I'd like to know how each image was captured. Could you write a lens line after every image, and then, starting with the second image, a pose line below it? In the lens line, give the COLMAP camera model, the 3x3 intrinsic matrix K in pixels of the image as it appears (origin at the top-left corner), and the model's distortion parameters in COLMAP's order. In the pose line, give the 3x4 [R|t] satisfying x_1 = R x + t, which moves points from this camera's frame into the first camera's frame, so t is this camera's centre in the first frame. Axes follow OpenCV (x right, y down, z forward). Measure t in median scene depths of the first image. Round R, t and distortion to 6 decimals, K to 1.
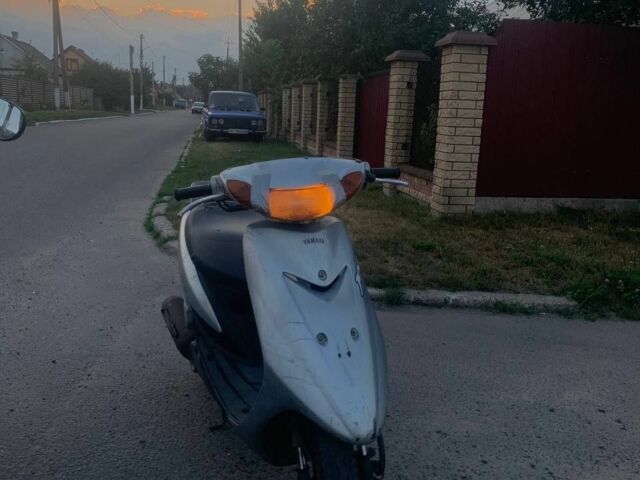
lens RADIAL K [[648.6, 0, 321.2], [0, 648.6, 239.4], [0, 0, 1]] dist [0.022419, 0.000000]
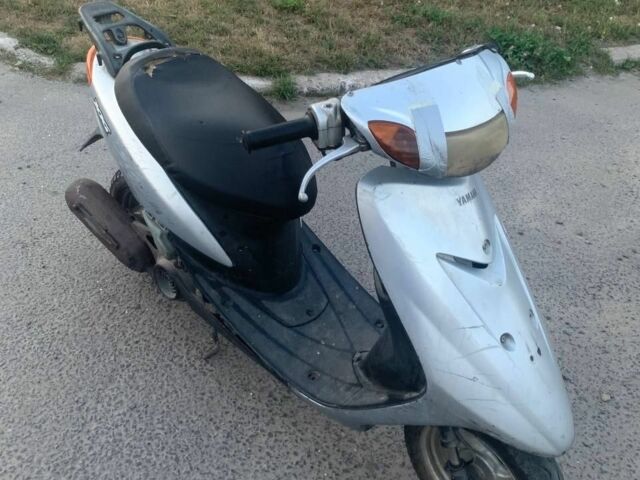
lens RADIAL K [[648.6, 0, 318.5], [0, 648.6, 242.0], [0, 0, 1]] dist [0.022419, 0.000000]
pose [[0.918395, -0.197038, 0.343115, -0.260446], [0.020315, 0.889521, 0.456442, -0.176220], [-0.395144, -0.412223, 0.820934, 0.320705]]
